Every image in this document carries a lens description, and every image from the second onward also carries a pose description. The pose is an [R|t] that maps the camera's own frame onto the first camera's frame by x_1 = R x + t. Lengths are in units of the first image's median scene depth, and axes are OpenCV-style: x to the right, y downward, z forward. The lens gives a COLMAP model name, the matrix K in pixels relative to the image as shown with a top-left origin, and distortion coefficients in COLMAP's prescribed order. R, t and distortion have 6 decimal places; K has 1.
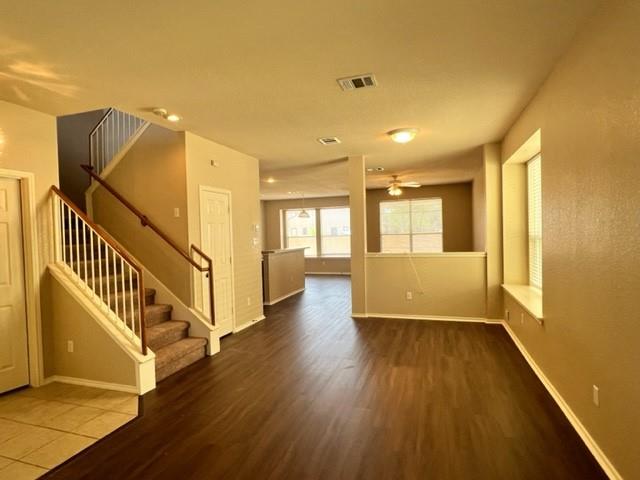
lens RADIAL K [[356.5, 0, 320.0], [0, 356.5, 240.0], [0, 0, 1]] dist [-0.000835, -0.000087]
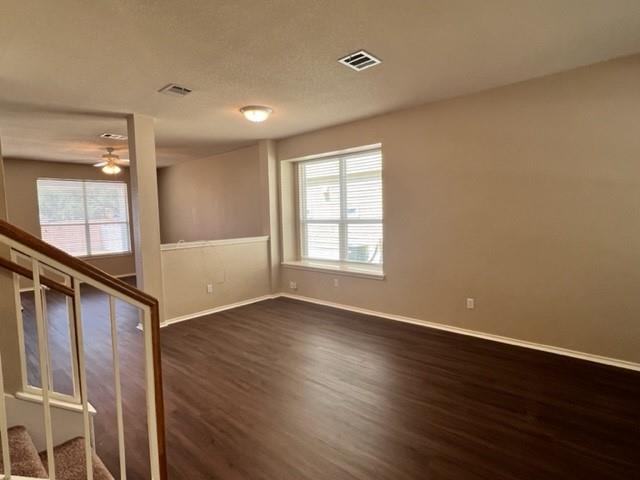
lens RADIAL K [[347.2, 0, 320.0], [0, 347.2, 240.0], [0, 0, 1]] dist [0.000567, 0.000217]
pose [[0.400668, -0.054088, 0.914625, -0.475100], [0.030338, 0.998492, 0.045758, 0.000177], [-0.915721, 0.009414, 0.401705, 0.407948]]
